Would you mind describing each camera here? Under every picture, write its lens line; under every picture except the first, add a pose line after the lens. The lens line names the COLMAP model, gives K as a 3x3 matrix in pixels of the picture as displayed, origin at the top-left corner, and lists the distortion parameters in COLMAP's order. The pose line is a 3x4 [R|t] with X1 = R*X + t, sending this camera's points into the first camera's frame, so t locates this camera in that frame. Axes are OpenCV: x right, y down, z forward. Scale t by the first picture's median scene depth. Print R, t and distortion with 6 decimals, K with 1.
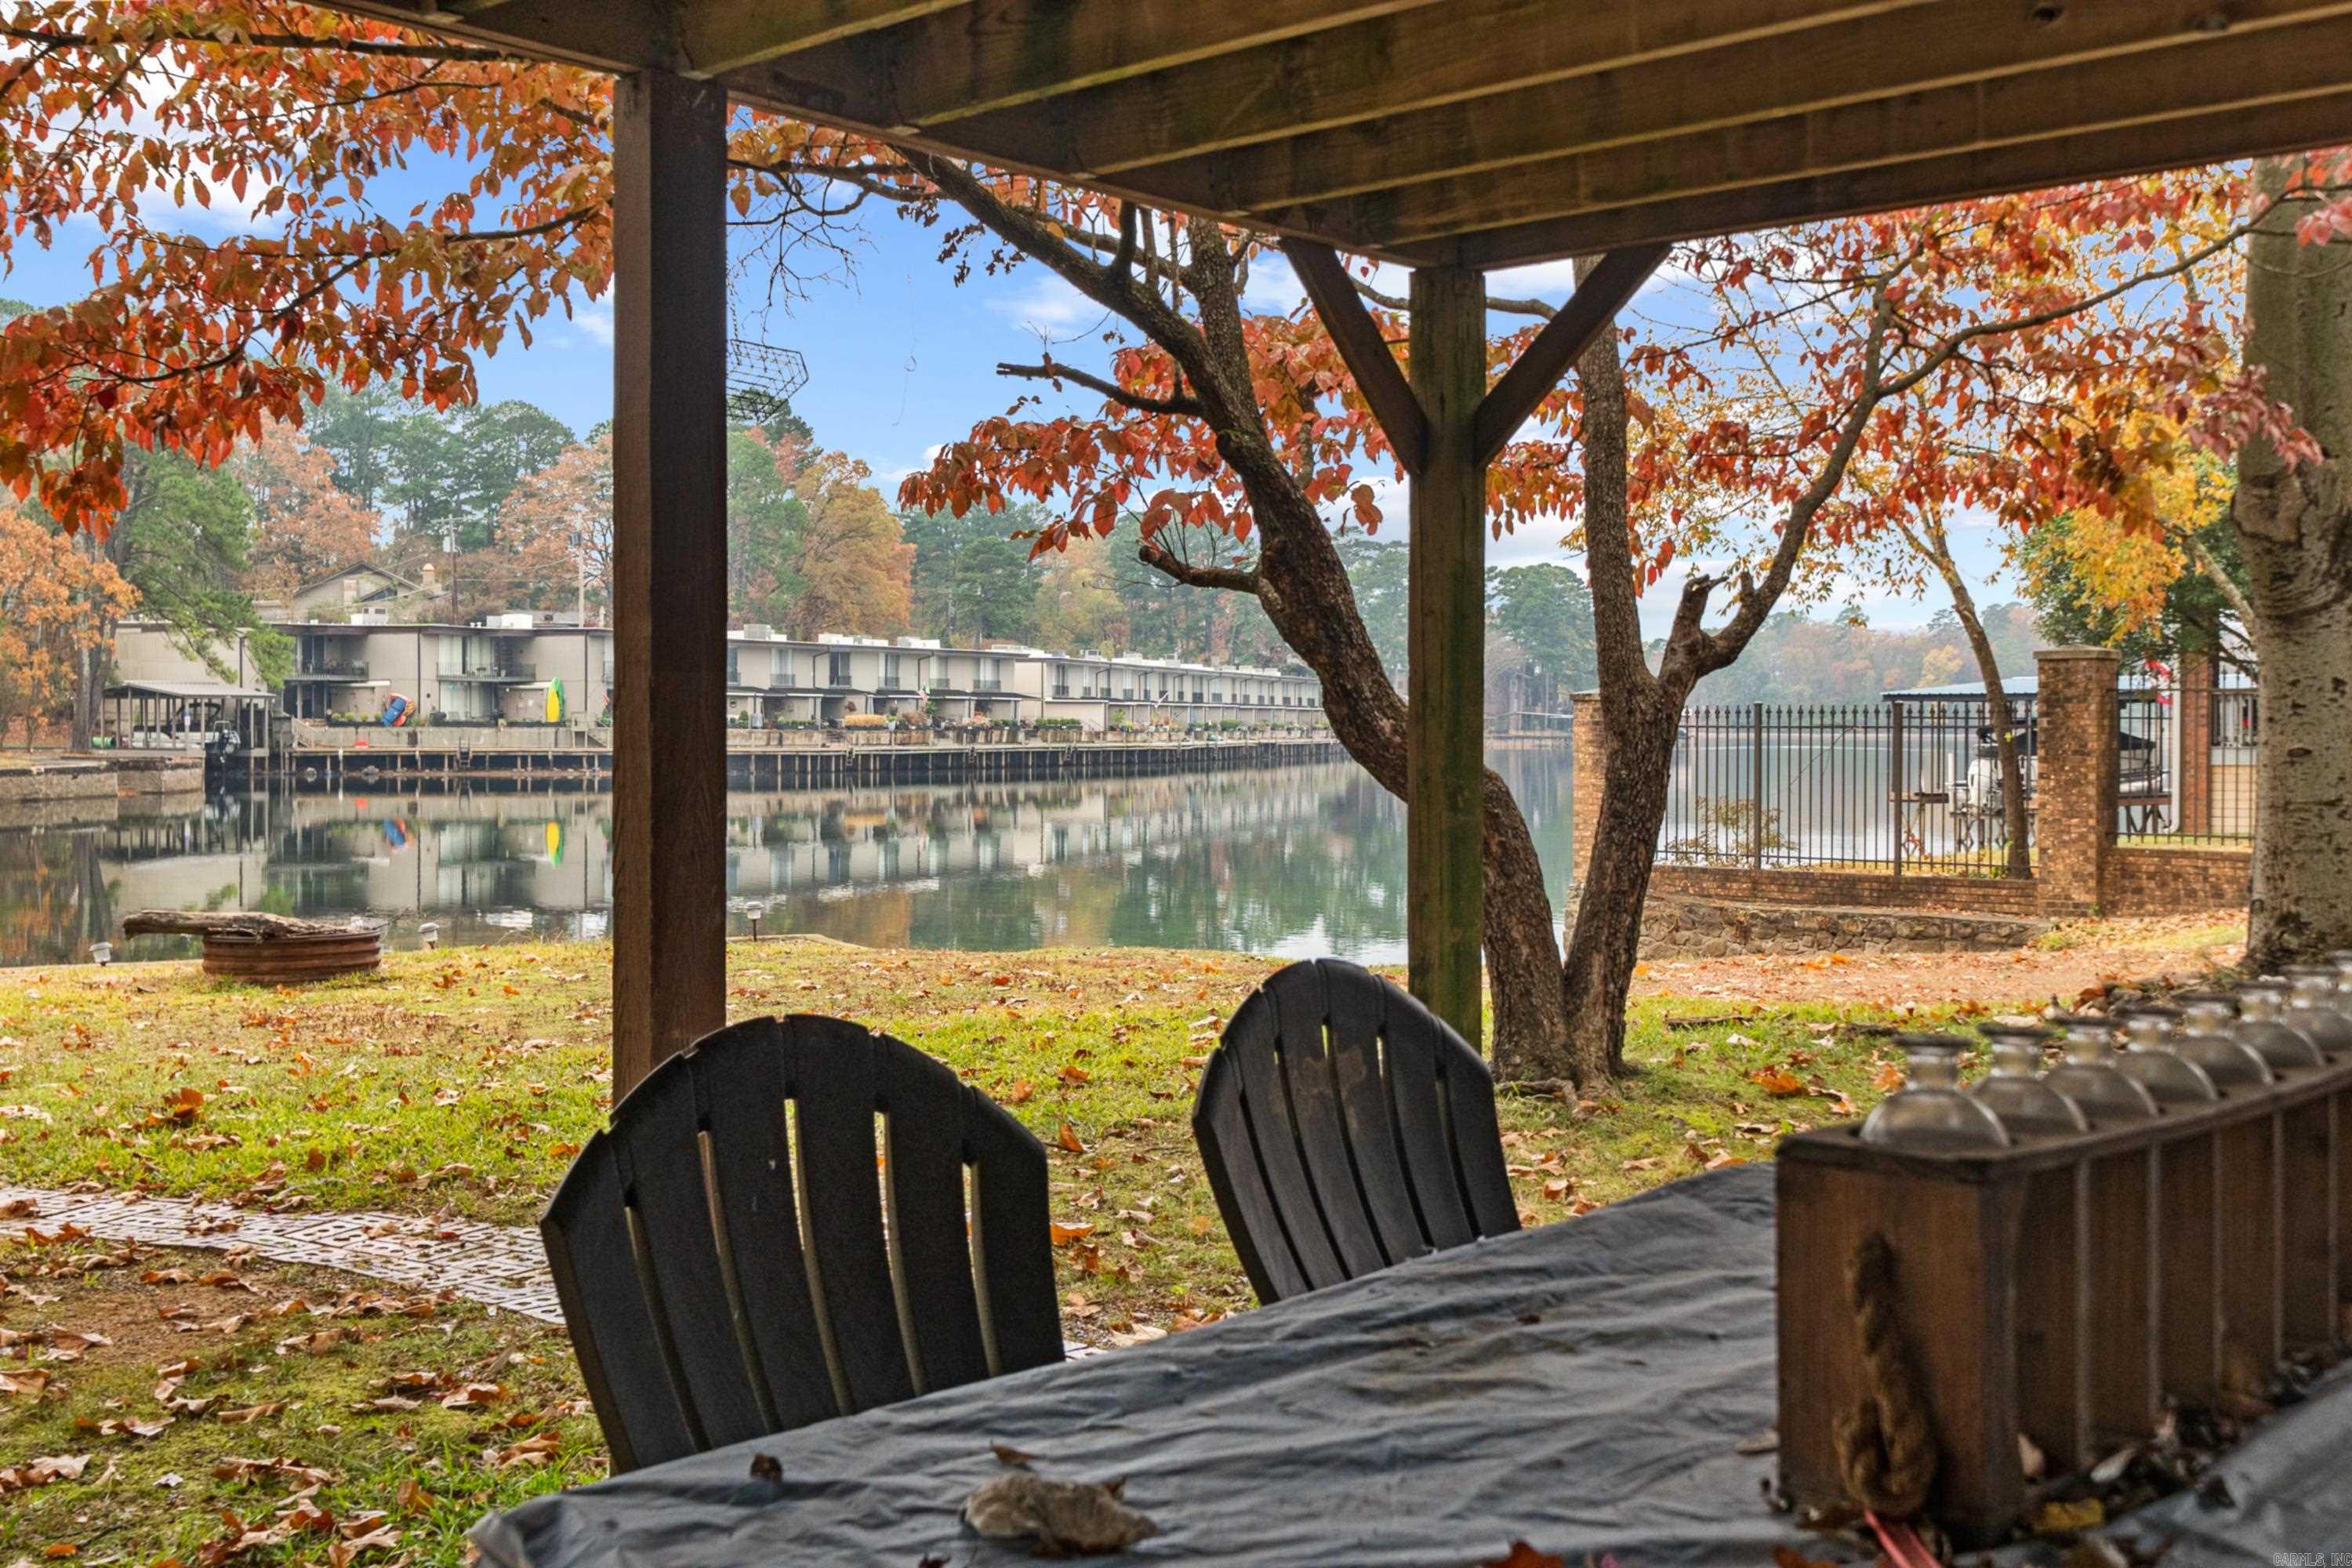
lens RADIAL K [[2324.4, 0, 1159.7], [0, 2324.4, 792.8], [0, 0, 1]] dist [-0.036019, 0.000000]
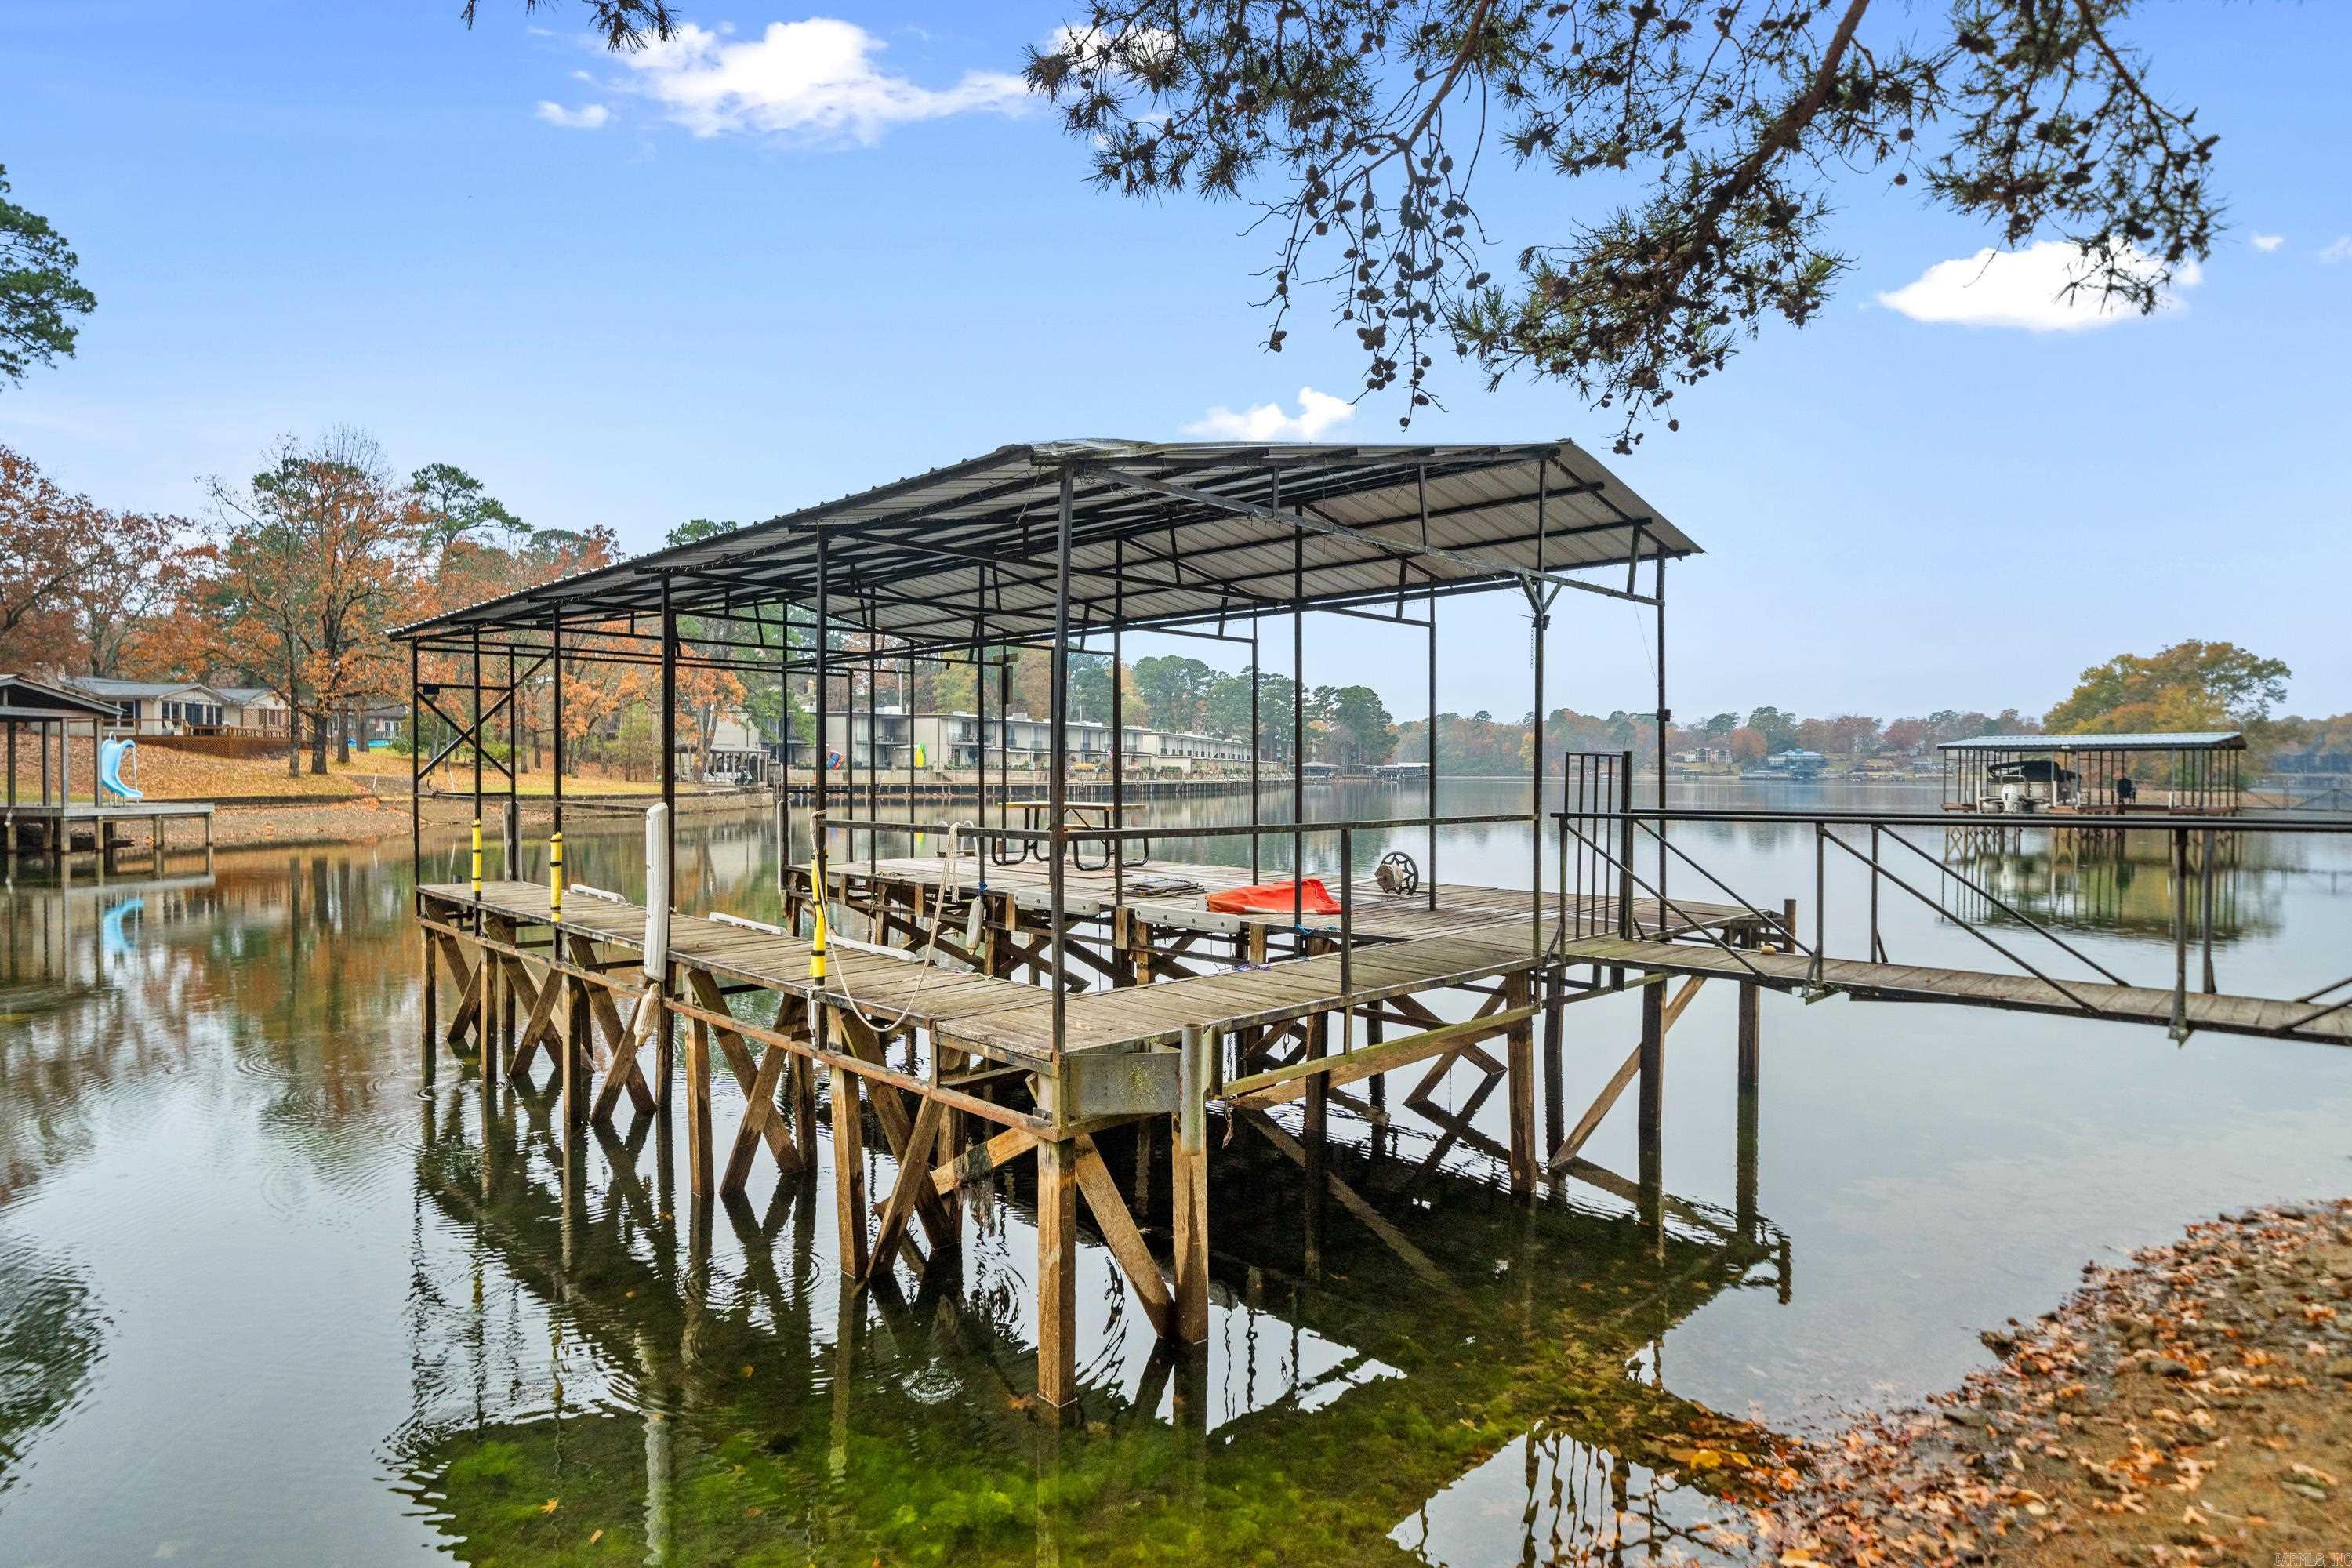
lens RADIAL K [[1225.8, 0, 1159.8], [0, 1225.8, 790.0], [0, 0, 1]] dist [0.001004, 0.001908]
pose [[0.999227, -0.000891, 0.039295, -0.115108], [0.001462, 0.999894, -0.014504, 0.000953], [-0.039278, 0.014551, 0.999122, 0.054767]]
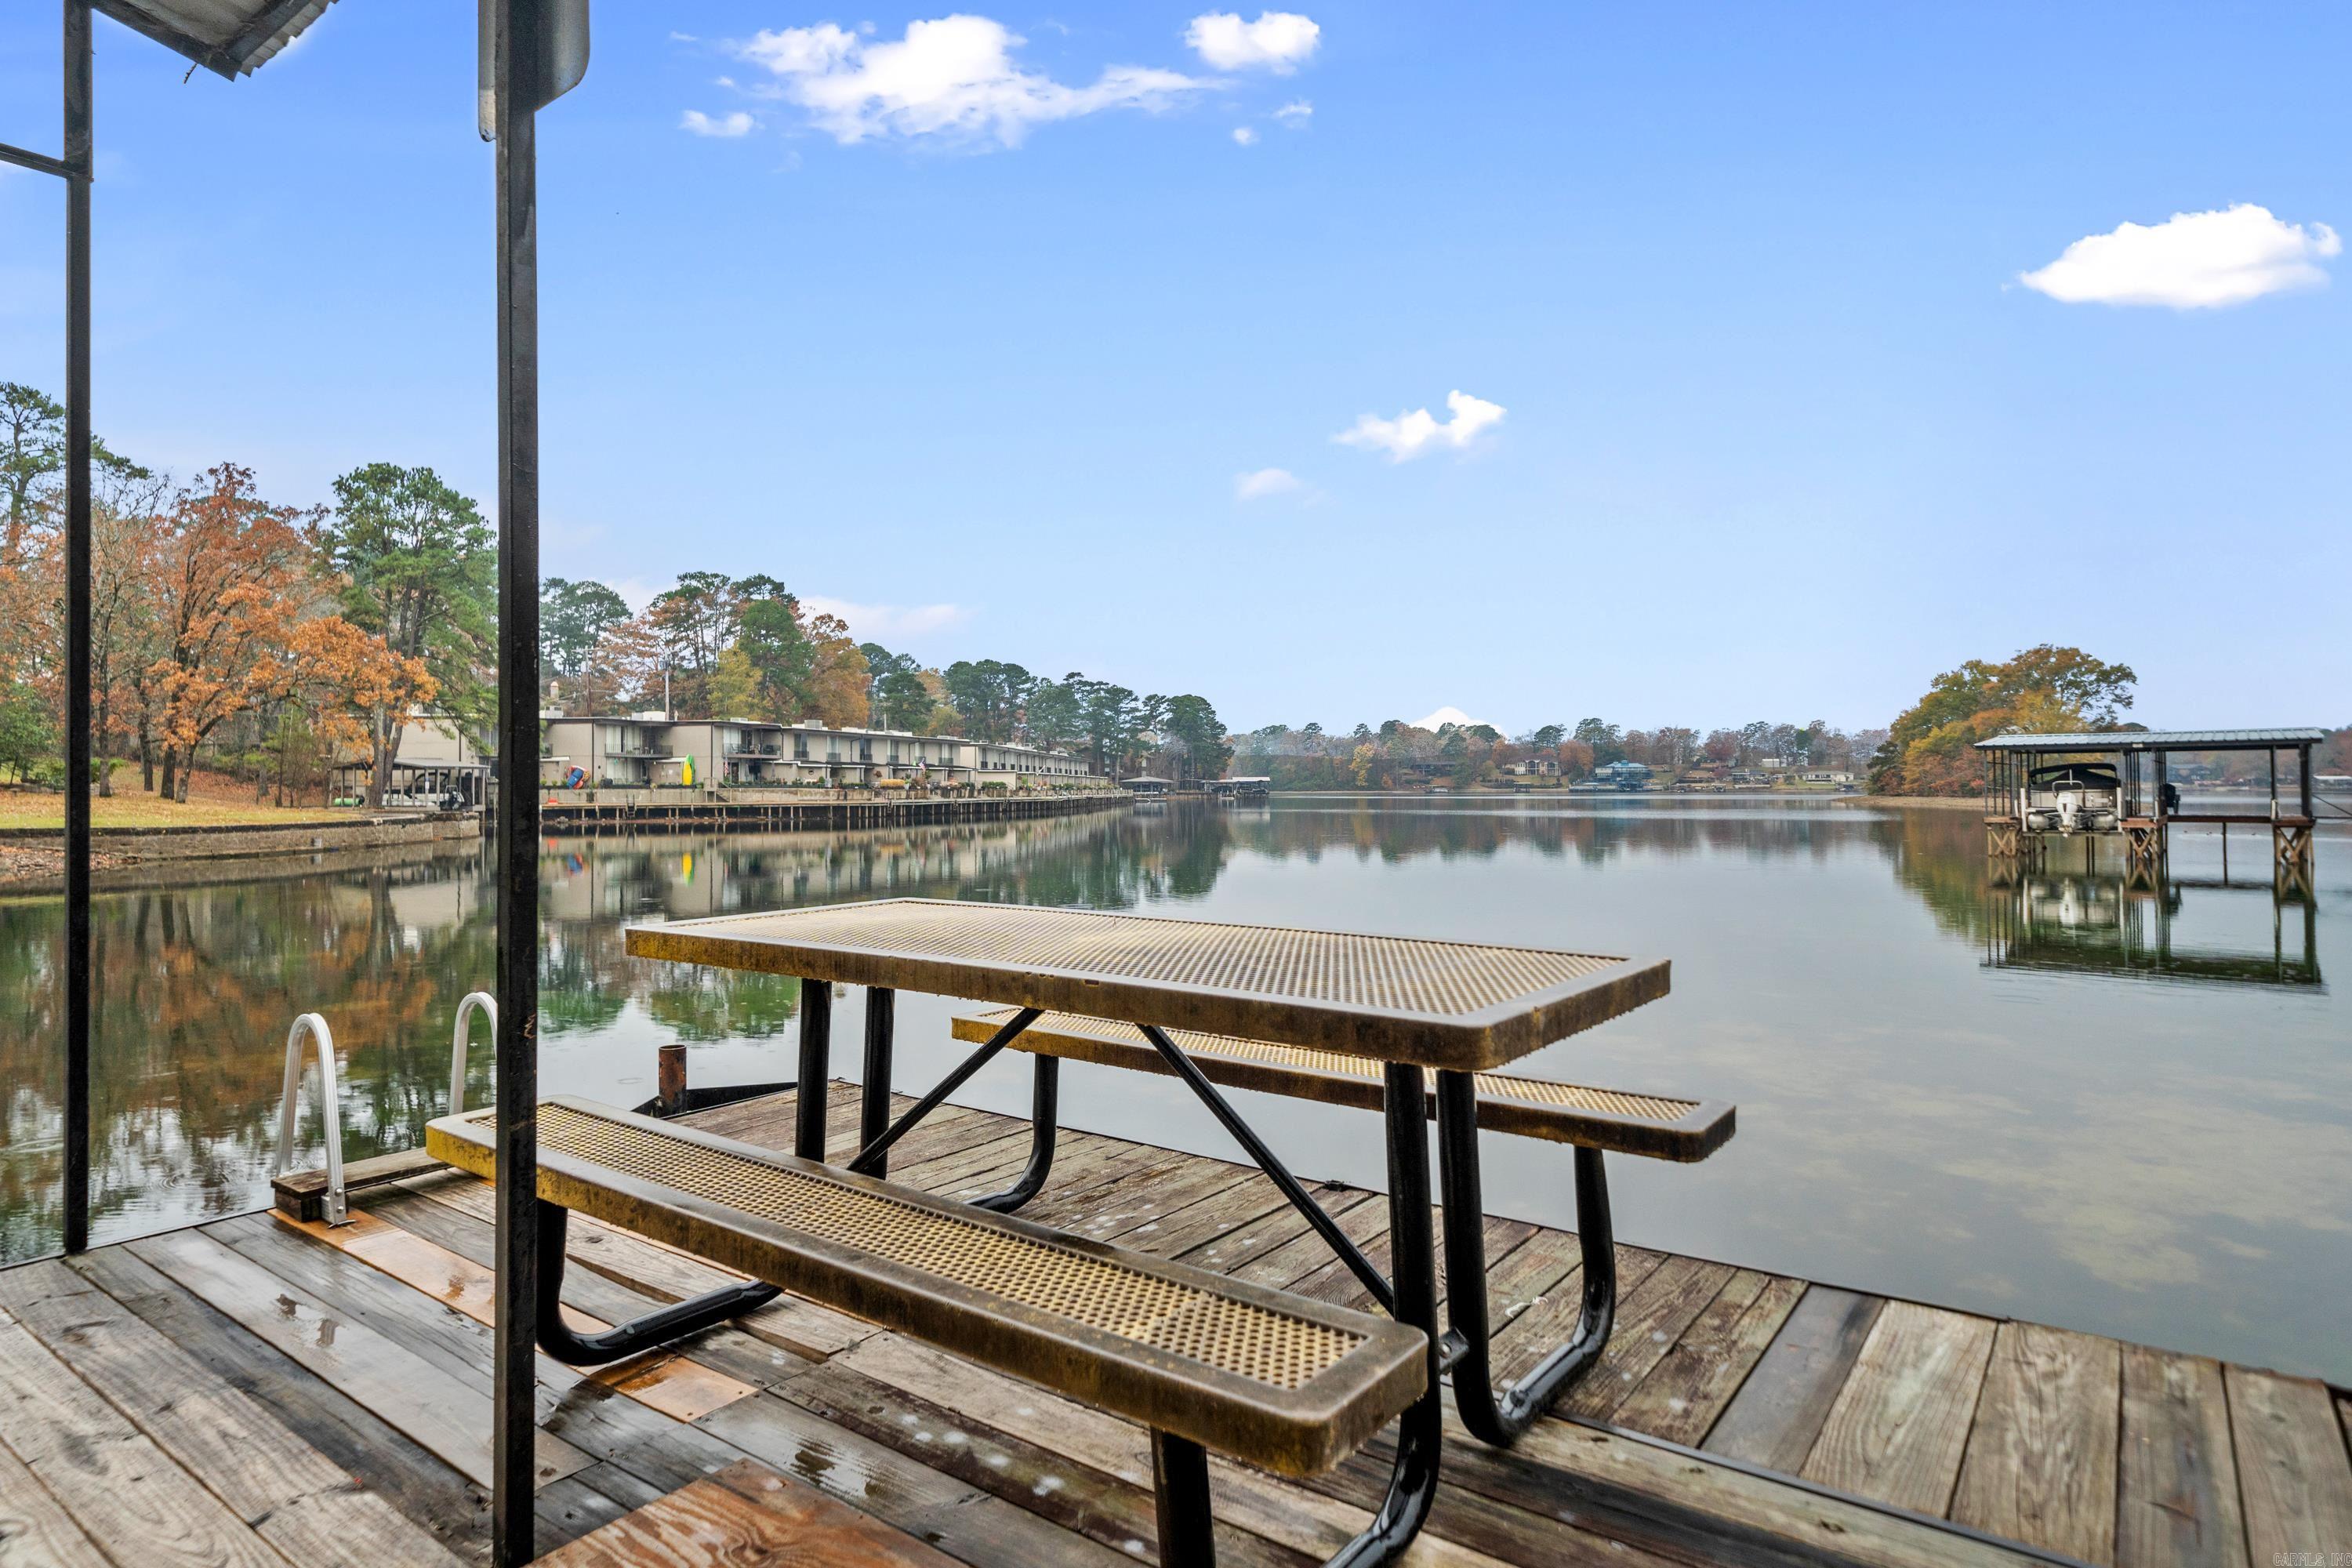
lens RADIAL K [[1311.4, 0, 1177.5], [0, 1311.4, 761.0], [0, 0, 1]] dist [-0.005764, 0.002406]
pose [[0.980904, -0.005099, 0.194425, -0.120103], [0.014919, 0.998683, -0.049078, -0.000724], [-0.193919, 0.051042, 0.979689, 0.135303]]
